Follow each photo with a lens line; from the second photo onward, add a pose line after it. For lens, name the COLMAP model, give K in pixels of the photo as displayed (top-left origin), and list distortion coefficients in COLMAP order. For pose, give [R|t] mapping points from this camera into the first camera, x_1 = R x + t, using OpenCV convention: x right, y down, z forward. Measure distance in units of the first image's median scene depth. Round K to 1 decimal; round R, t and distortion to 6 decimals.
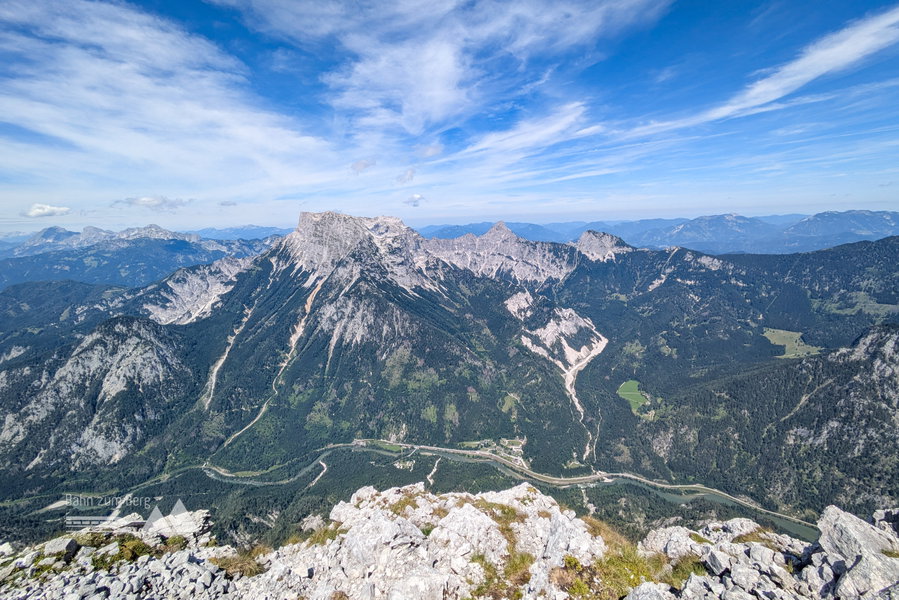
lens RADIAL K [[353.8, 0, 449.5], [0, 353.8, 300.0], [0, 0, 1]] dist [-0.001013, 0.000006]
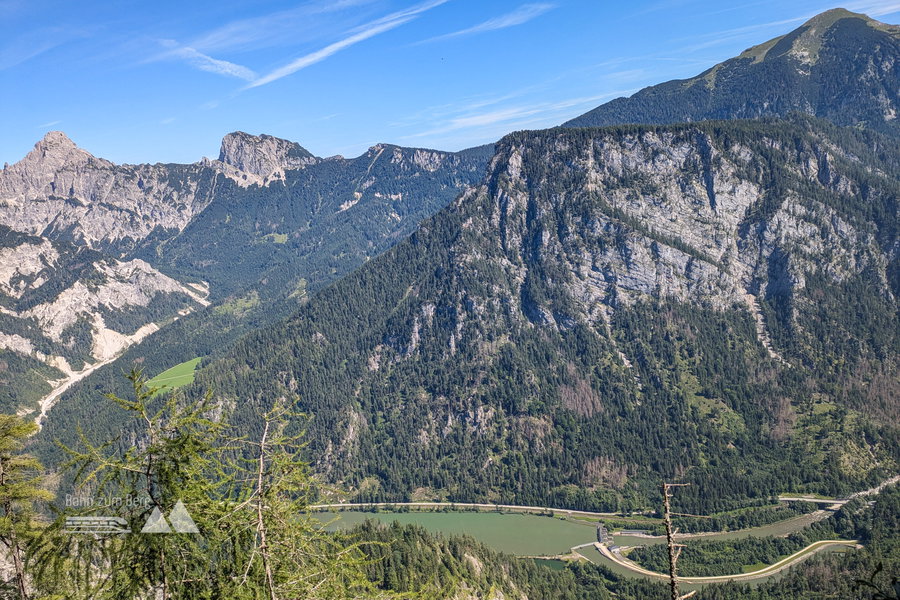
lens RADIAL K [[657.9, 0, 450.0], [0, 657.9, 300.0], [0, 0, 1]] dist [0.052604, -0.001540]
pose [[0.918806, -0.135165, 0.370846, 0.105778], [0.171602, 0.982891, -0.066917, 0.056145], [-0.355456, 0.125122, 0.926281, 0.013756]]
